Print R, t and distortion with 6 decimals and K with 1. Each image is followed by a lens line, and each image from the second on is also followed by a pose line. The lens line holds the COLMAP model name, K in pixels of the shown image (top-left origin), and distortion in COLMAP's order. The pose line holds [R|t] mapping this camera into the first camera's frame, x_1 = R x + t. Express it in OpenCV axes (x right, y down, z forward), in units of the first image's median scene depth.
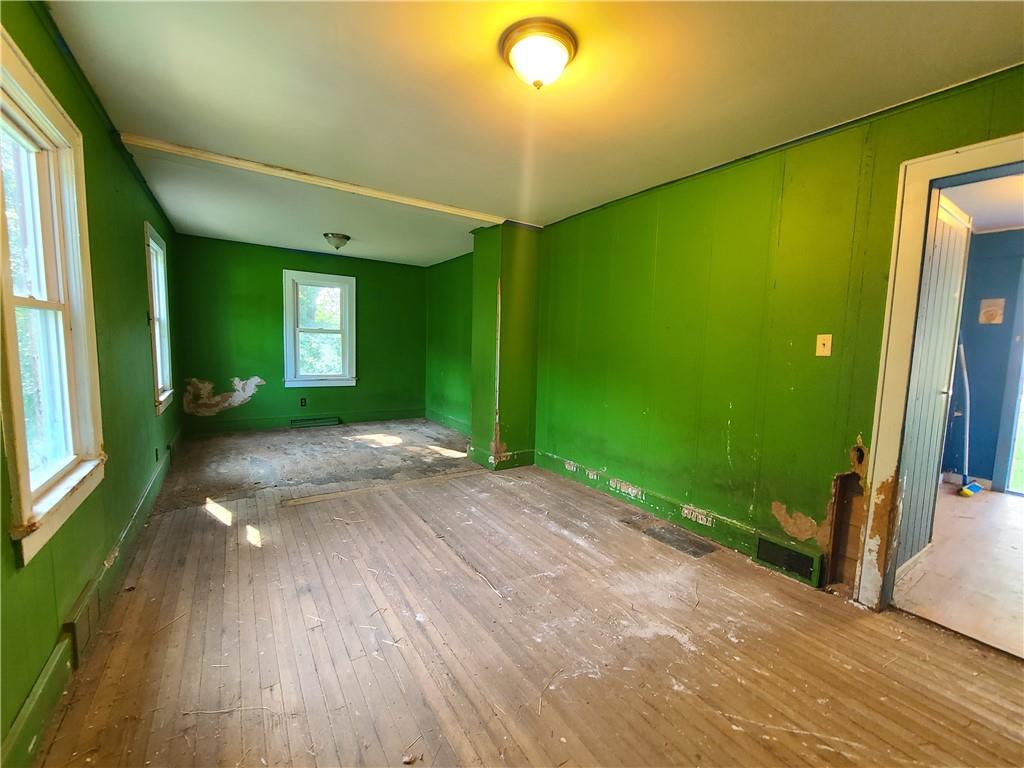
lens RADIAL K [[419.8, 0, 512.4], [0, 419.8, 384.9], [0, 0, 1]] dist [0.000649, 0.000046]
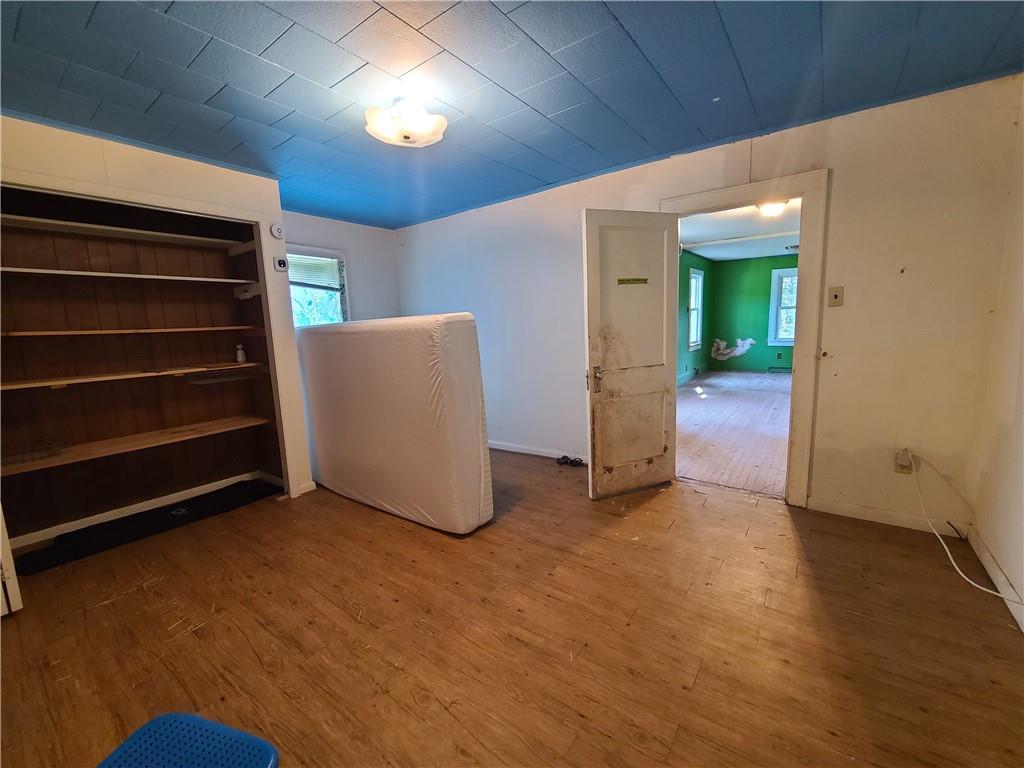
lens RADIAL K [[419.8, 0, 512.5], [0, 419.8, 384.6], [0, 0, 1]] dist [0.000649, 0.000046]
pose [[0.341036, 0.098060, -0.934922, 0.643591], [-0.047280, 0.995075, 0.087122, 0.062370], [0.938861, 0.014491, 0.343993, -0.450061]]
